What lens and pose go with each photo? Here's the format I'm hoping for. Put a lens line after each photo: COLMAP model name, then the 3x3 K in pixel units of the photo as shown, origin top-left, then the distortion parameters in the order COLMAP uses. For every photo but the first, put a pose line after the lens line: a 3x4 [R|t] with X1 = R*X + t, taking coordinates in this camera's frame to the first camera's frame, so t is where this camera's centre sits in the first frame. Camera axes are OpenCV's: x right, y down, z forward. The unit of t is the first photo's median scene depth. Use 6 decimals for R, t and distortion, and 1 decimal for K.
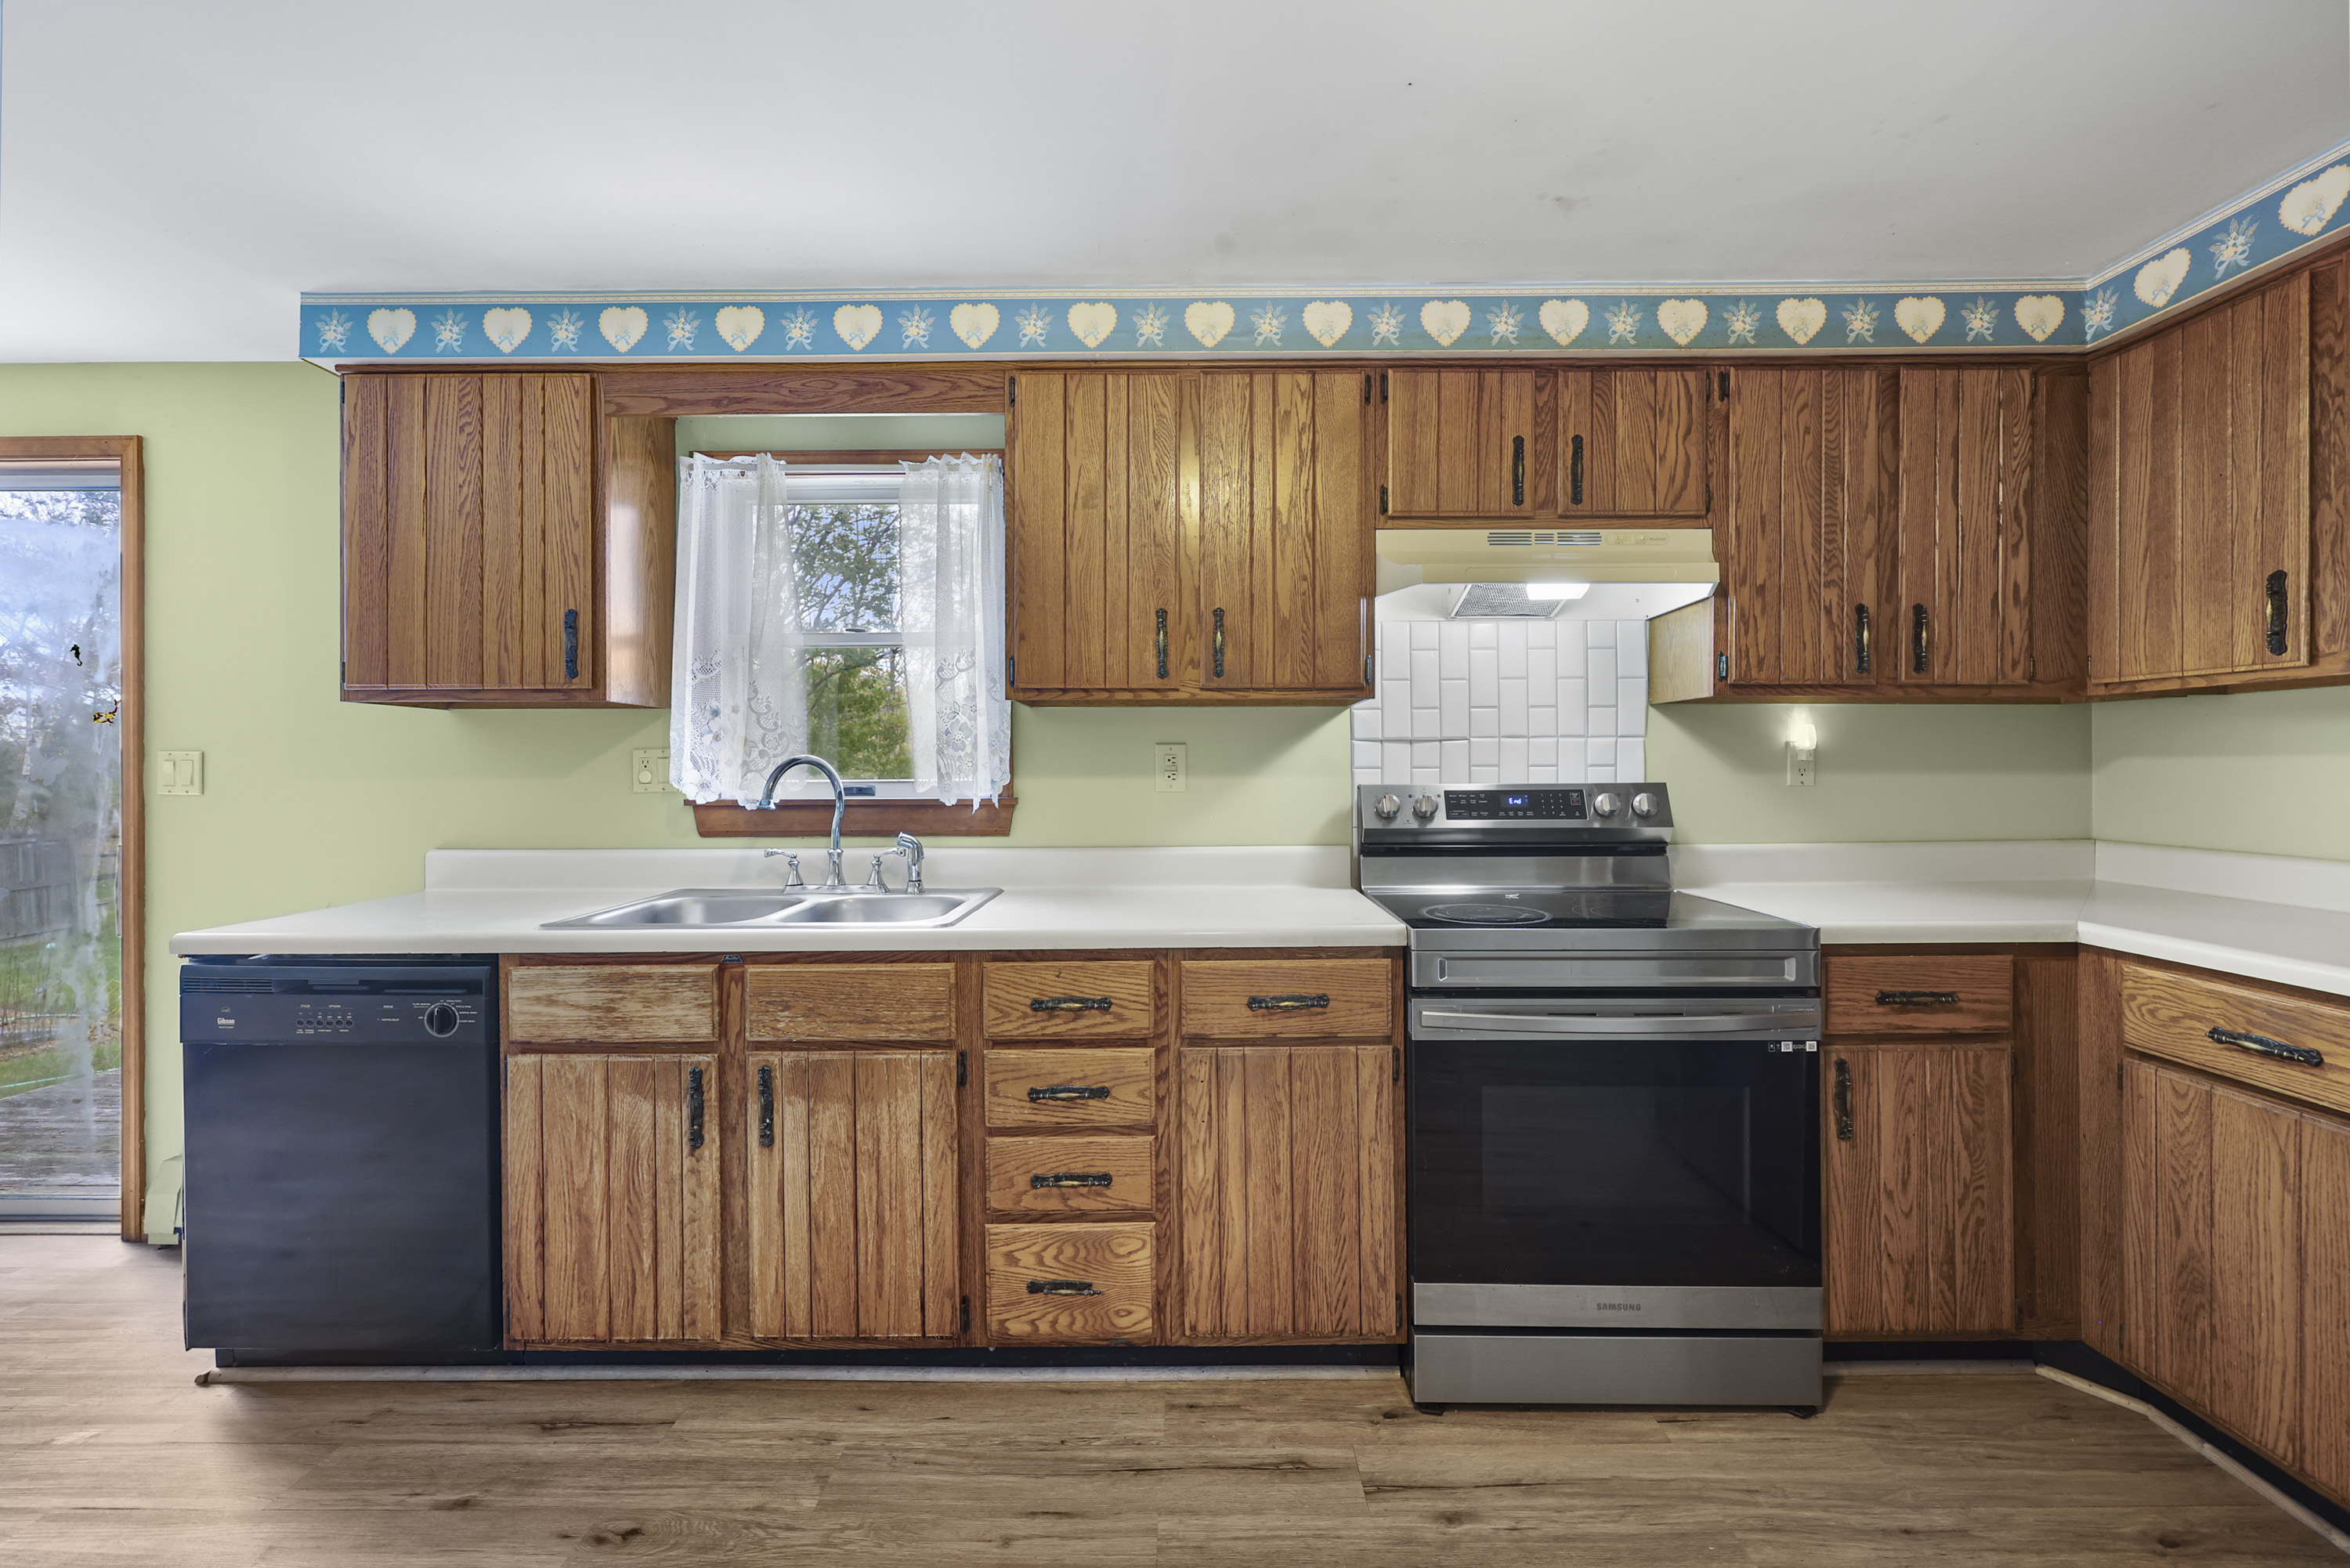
lens RADIAL K [[948.8, 0, 1177.6], [0, 948.8, 766.3], [0, 0, 1]] dist [-0.001425, 0.000277]
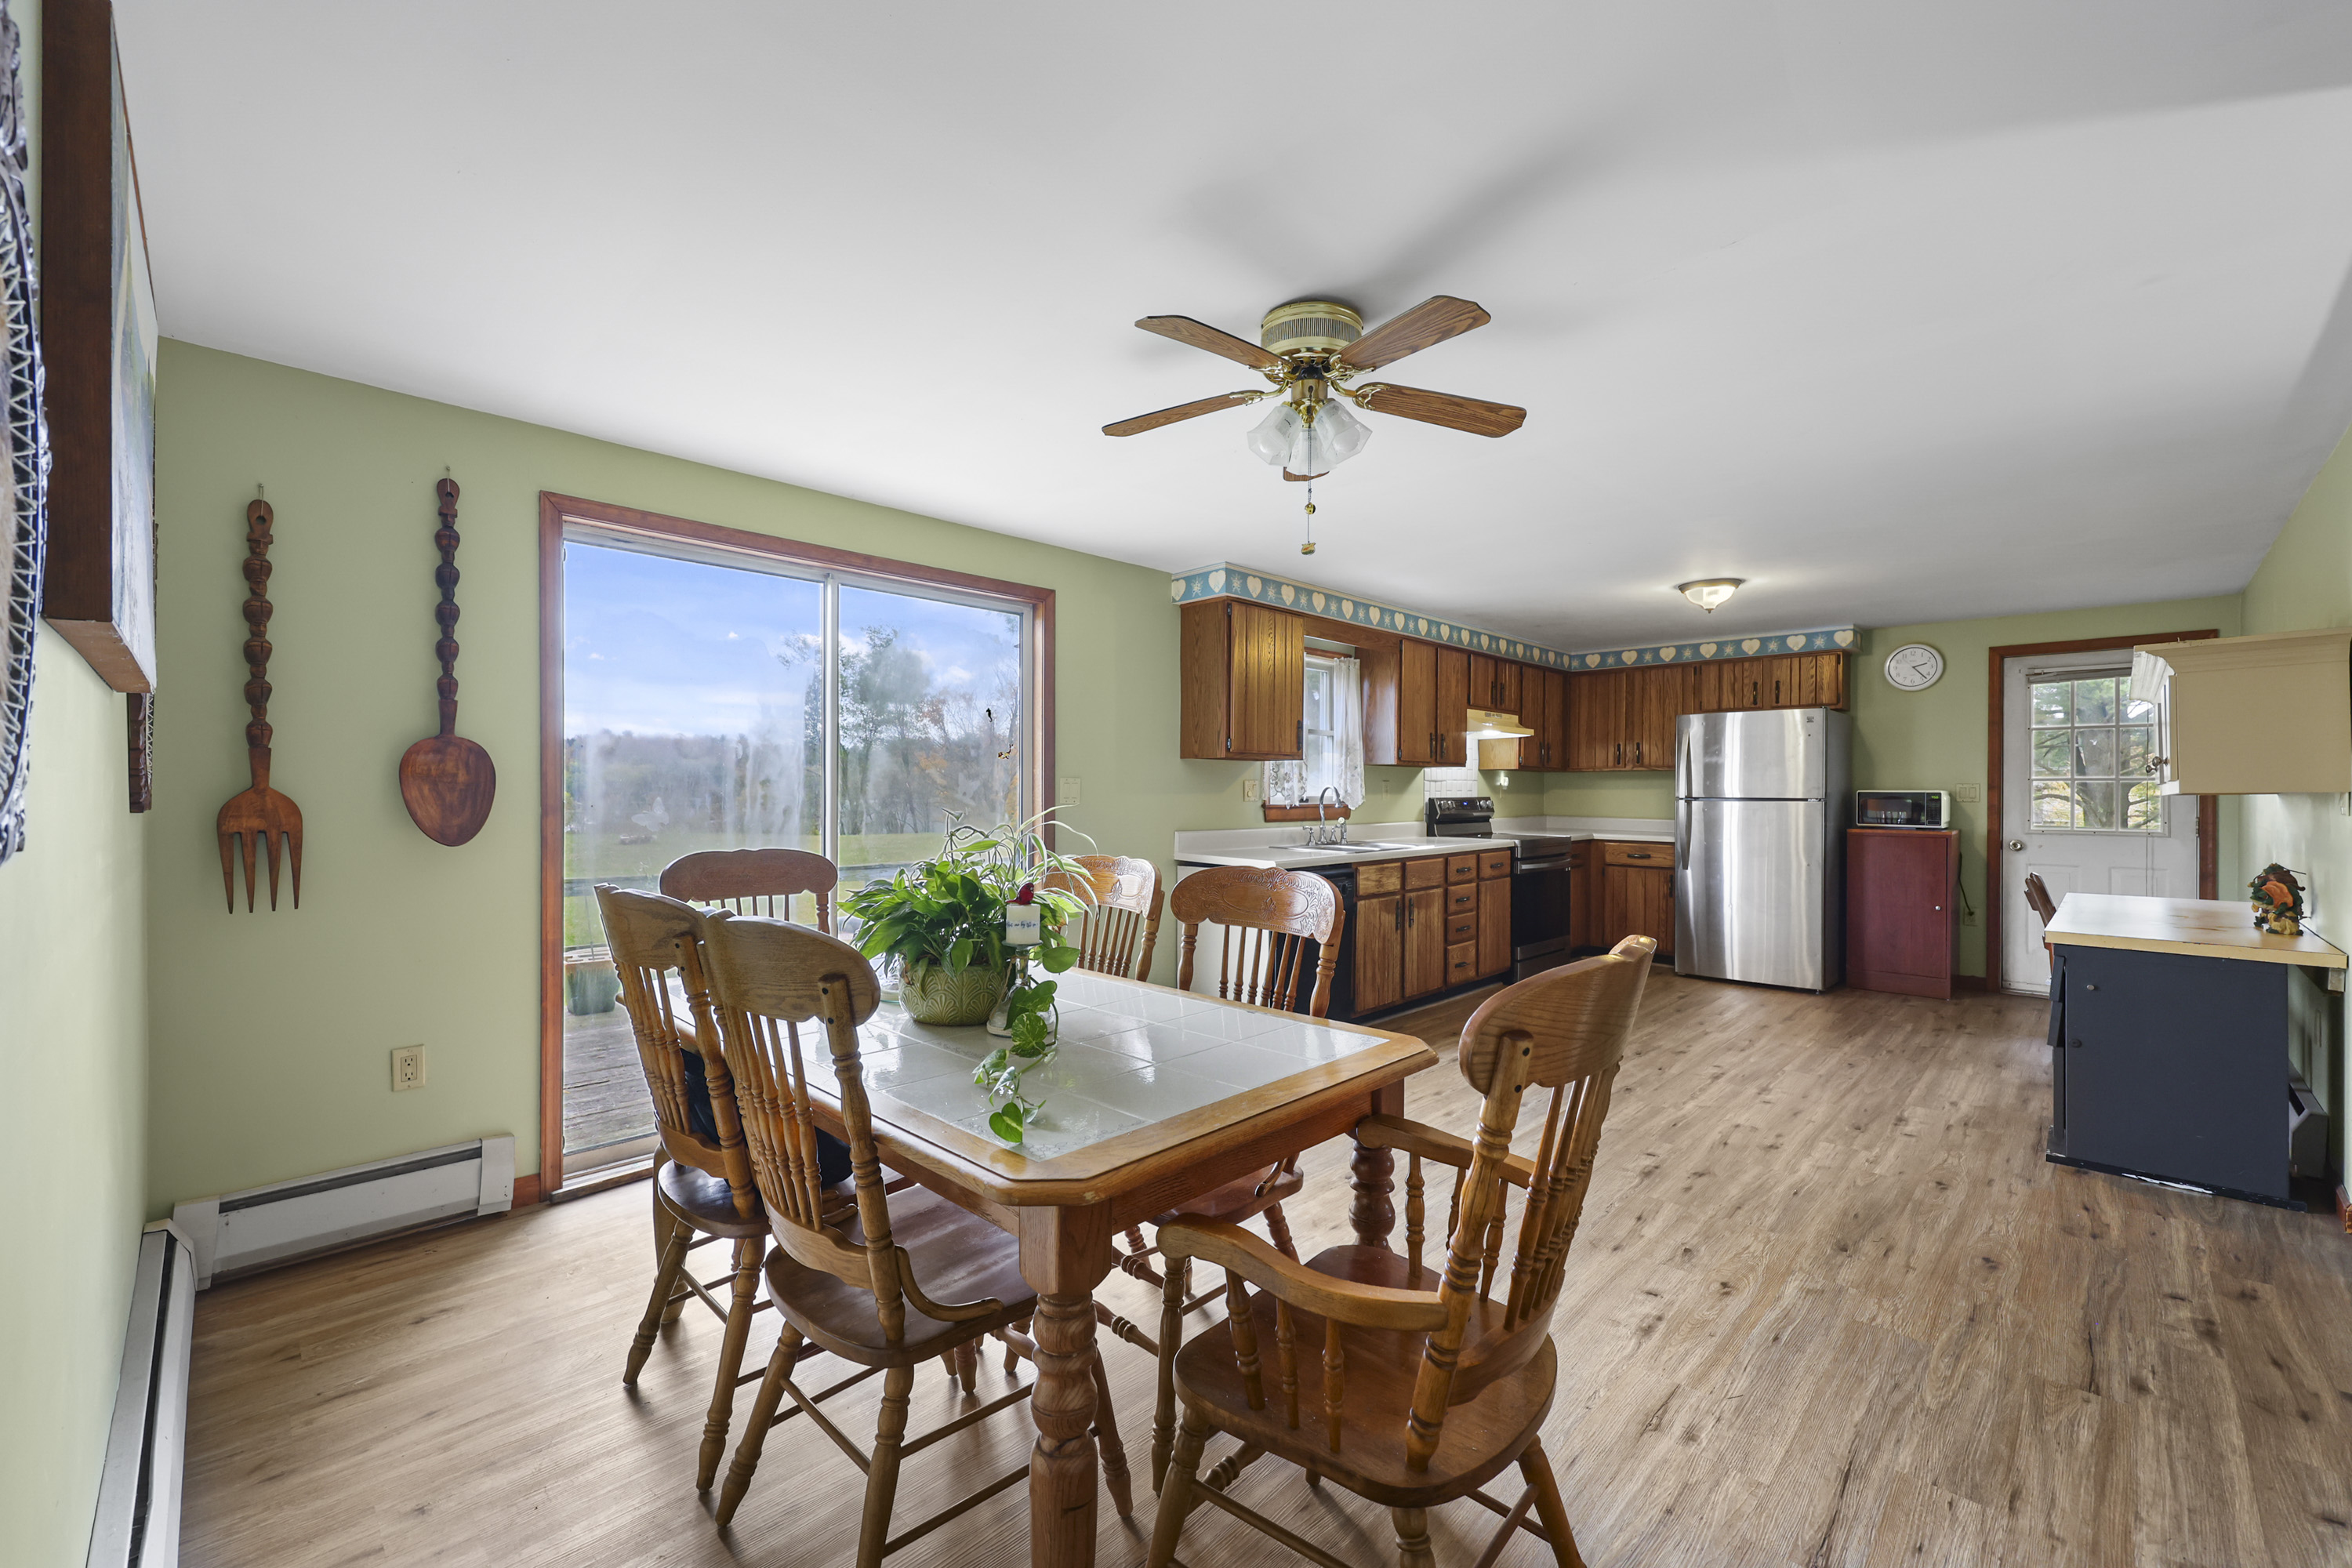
lens RADIAL K [[951.1, 0, 1177.6], [0, 951.1, 789.3], [0, 0, 1]] dist [0.000479, 0.000004]
pose [[0.697298, 0.007091, 0.716747, -2.896428], [-0.007359, 0.999969, -0.002734, 0.010790], [-0.716744, -0.003368, 0.697328, -0.450543]]
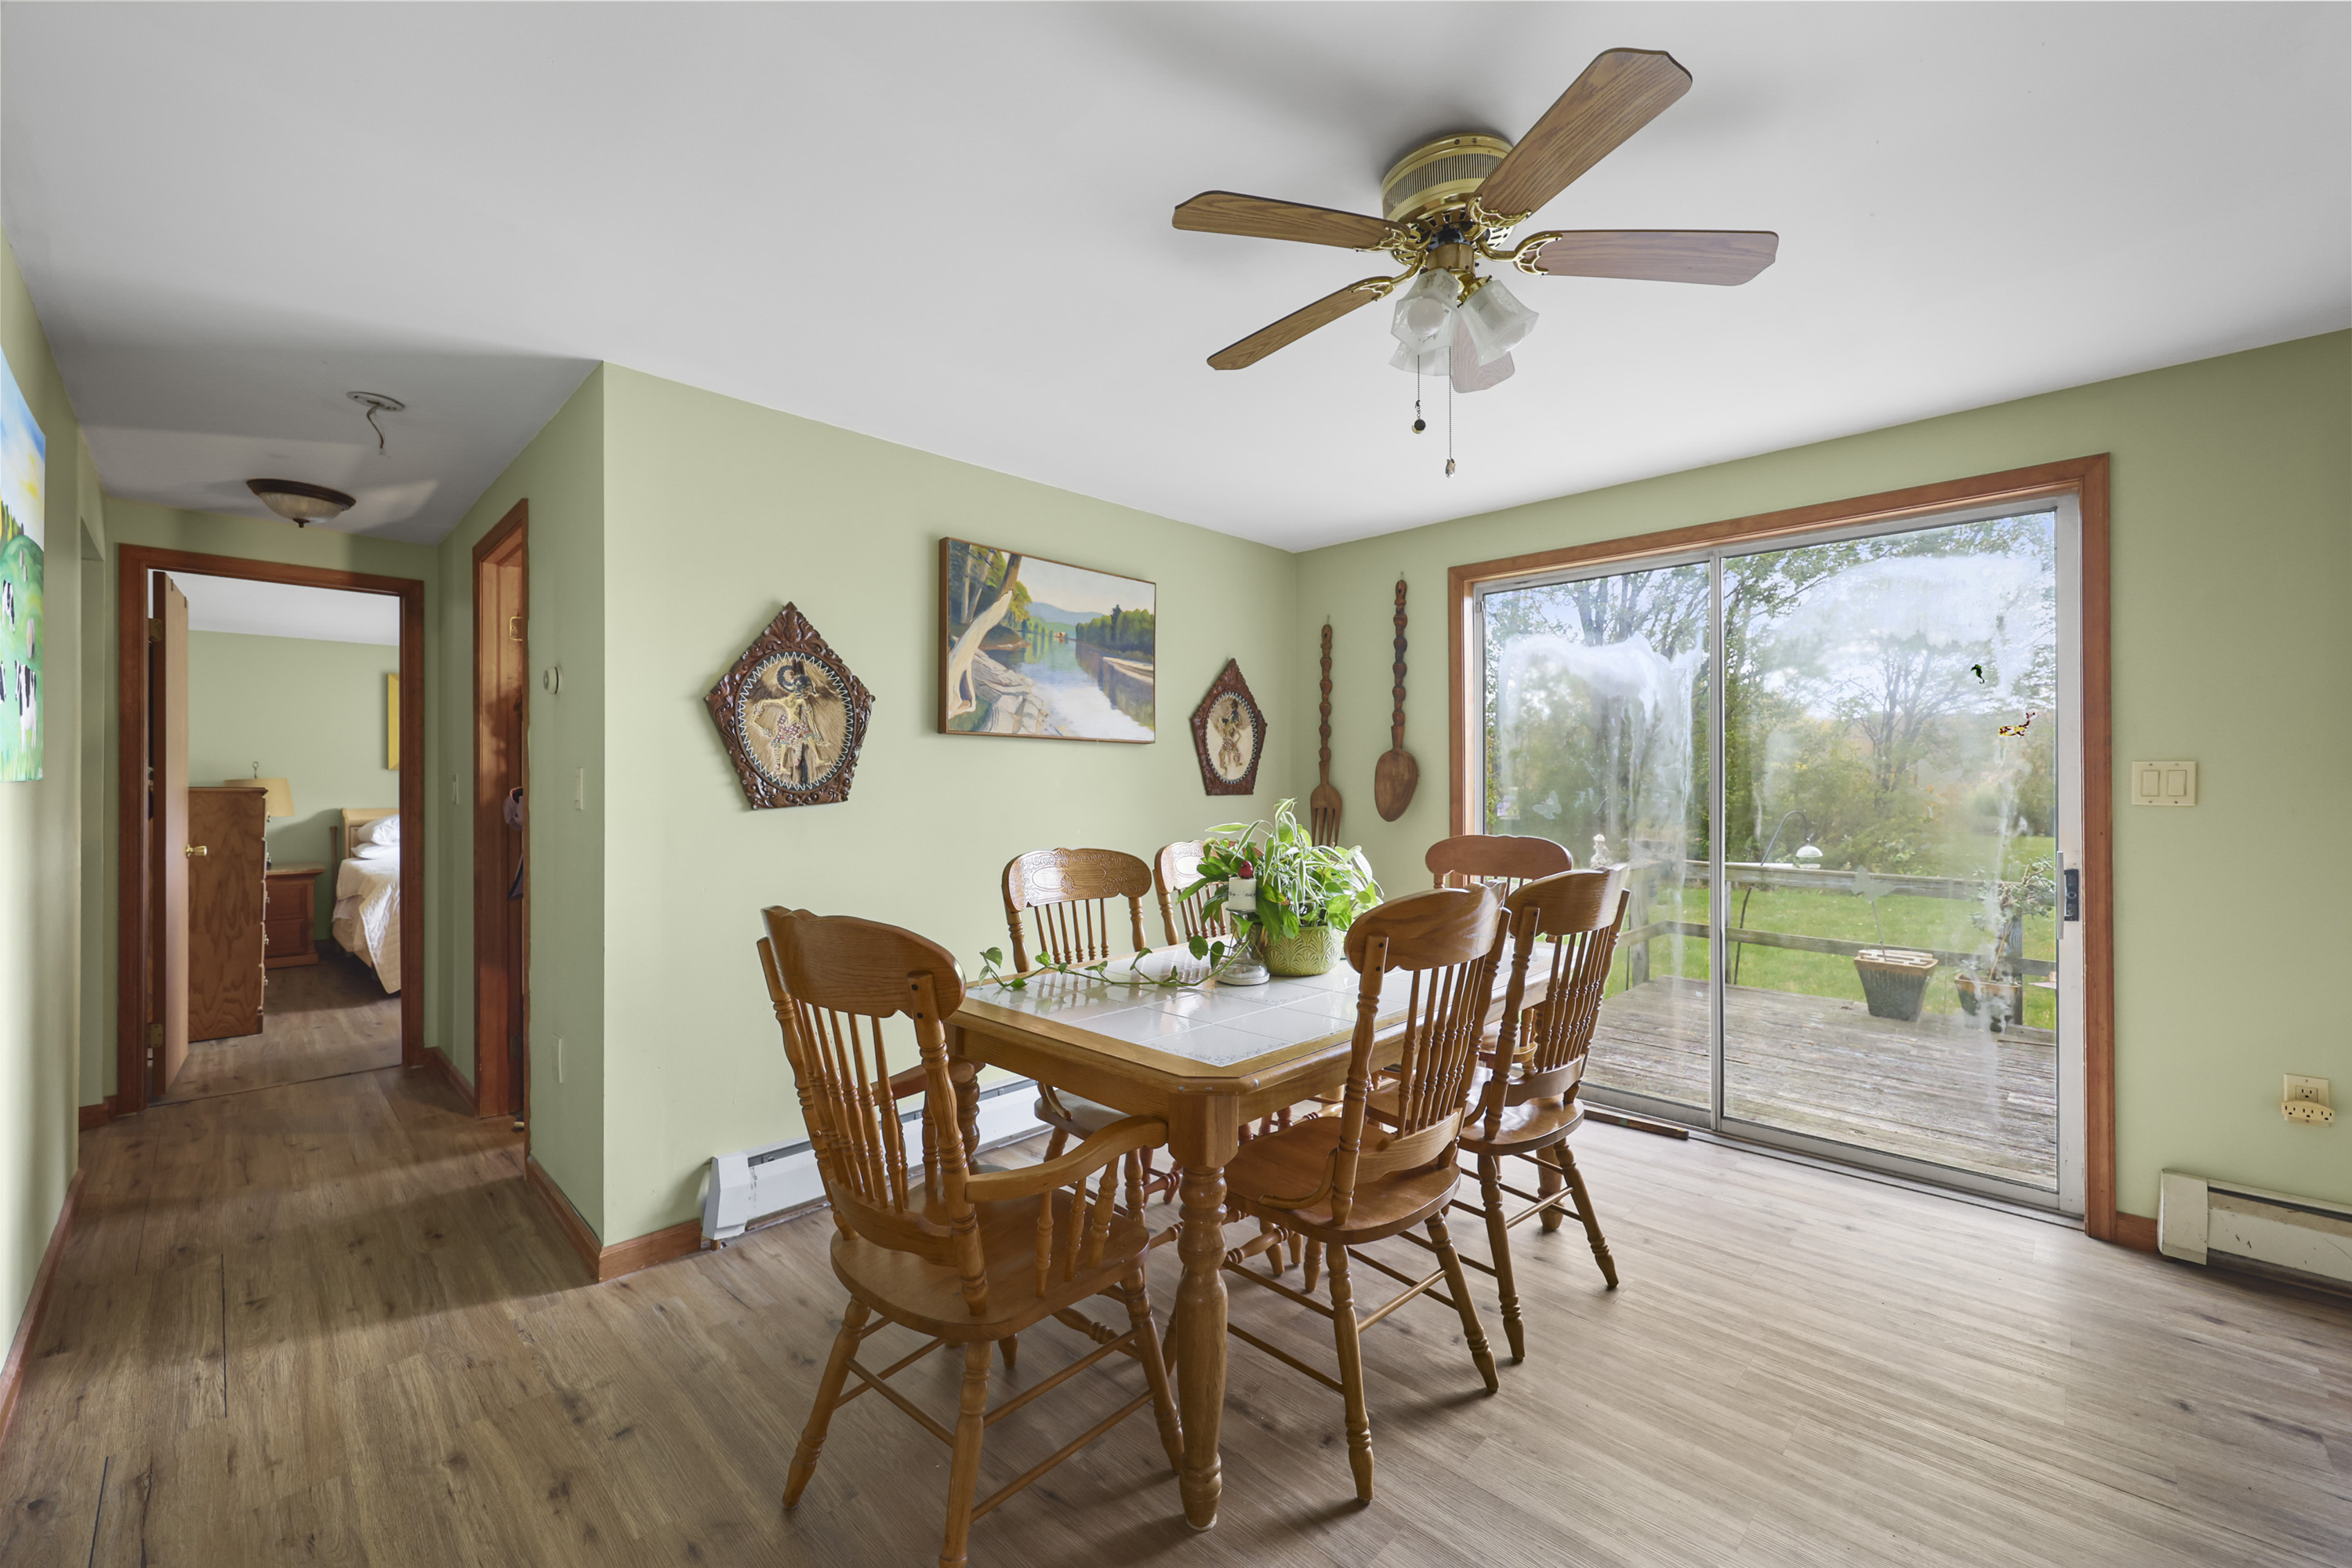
lens RADIAL K [[939.5, 0, 1183.6], [0, 939.5, 781.1], [0, 0, 1]] dist [-0.000875, -0.000031]
pose [[0.718846, 0.001502, -0.695168, -1.490095], [-0.000088, 0.999998, 0.002070, 0.004415], [0.695169, -0.001426, 0.718845, -0.558036]]
